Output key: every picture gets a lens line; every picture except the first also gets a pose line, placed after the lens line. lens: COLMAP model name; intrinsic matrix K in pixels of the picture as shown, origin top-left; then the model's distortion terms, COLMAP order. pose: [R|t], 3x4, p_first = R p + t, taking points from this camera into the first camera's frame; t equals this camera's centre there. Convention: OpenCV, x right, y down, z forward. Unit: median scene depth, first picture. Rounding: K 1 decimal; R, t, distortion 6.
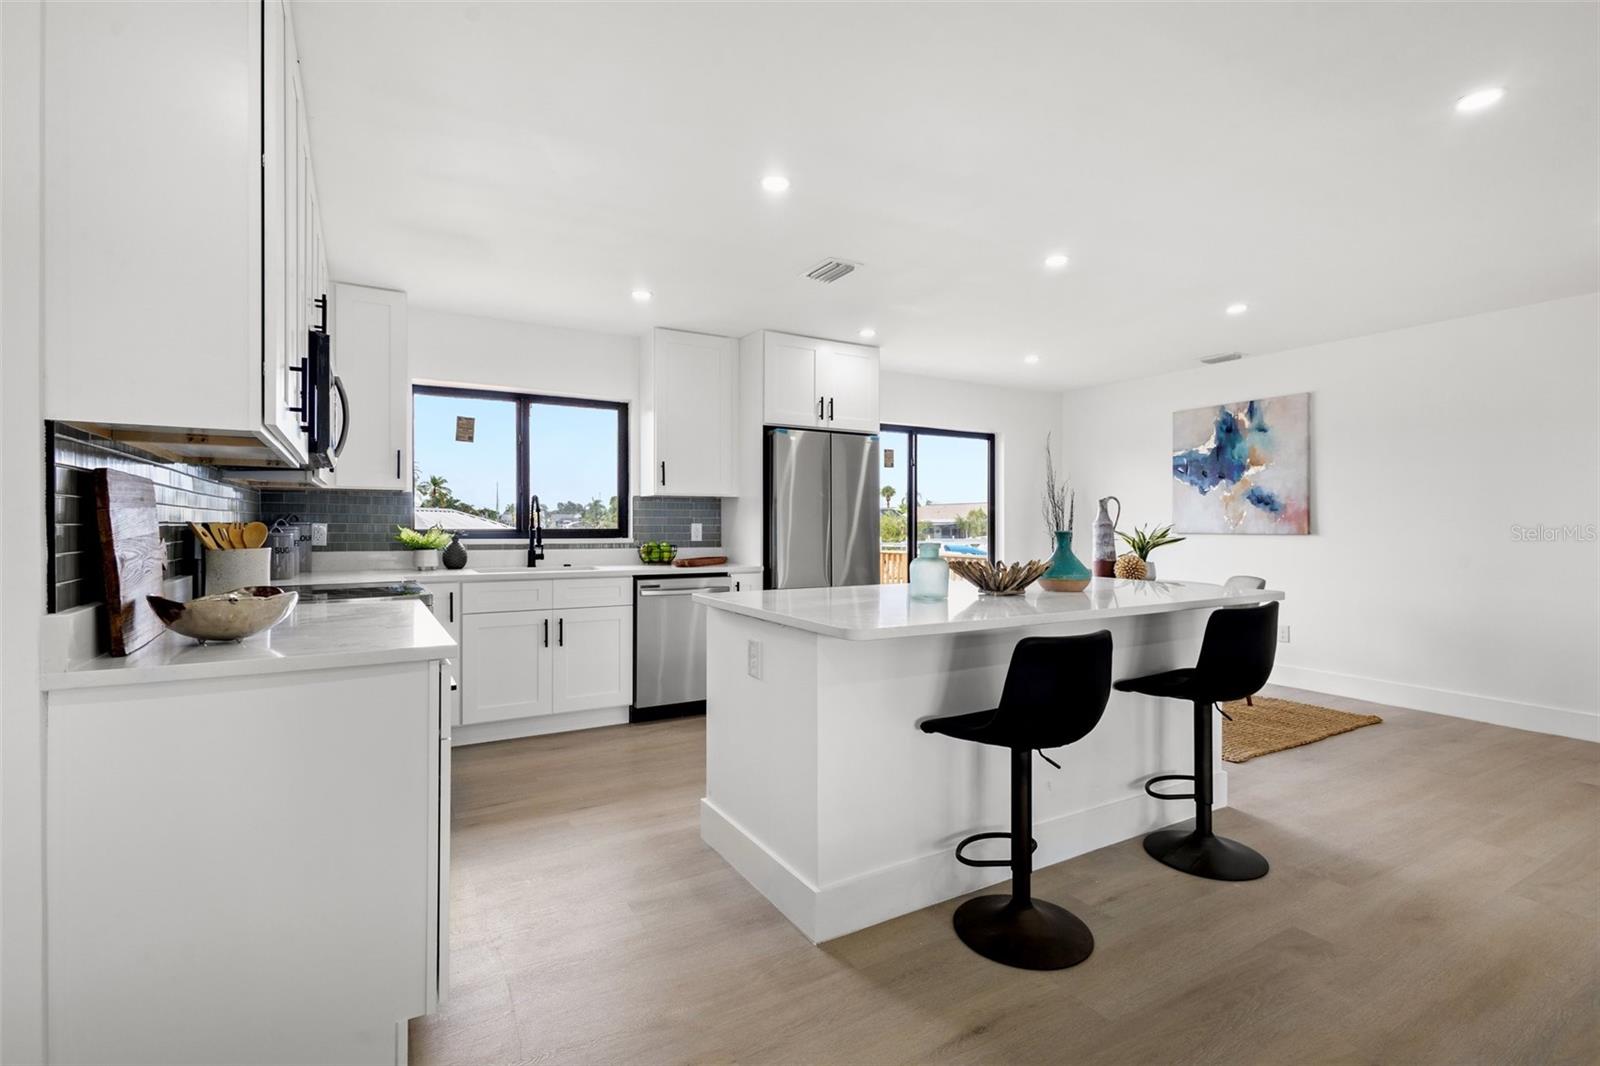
lens RADIAL K [[738.8, 0, 795.7], [0, 738.8, 543.7], [0, 0, 1]] dist [0.006334, -0.000299]
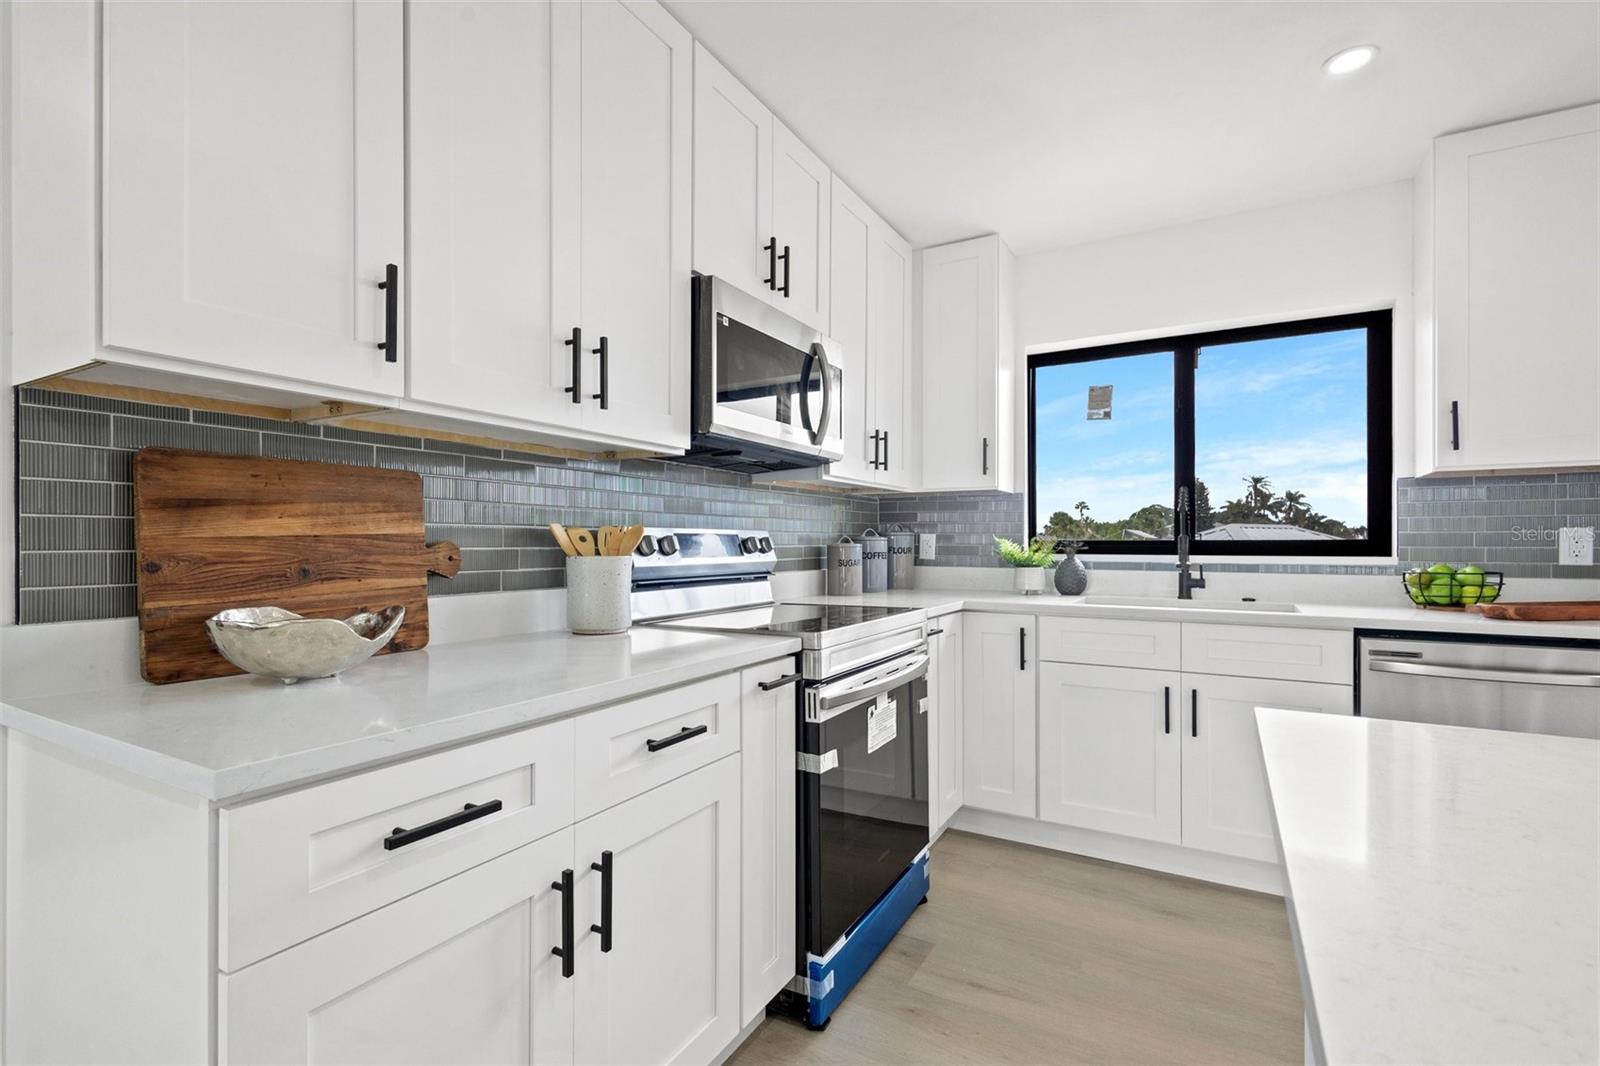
lens RADIAL K [[738.8, 0, 795.7], [0, 738.8, 543.7], [0, 0, 1]] dist [0.006334, -0.000299]
pose [[0.497477, -0.002307, -0.867474, 0.032486], [-0.020862, 0.999675, -0.014623, -0.000068], [0.867226, 0.025372, 0.497267, 0.373431]]
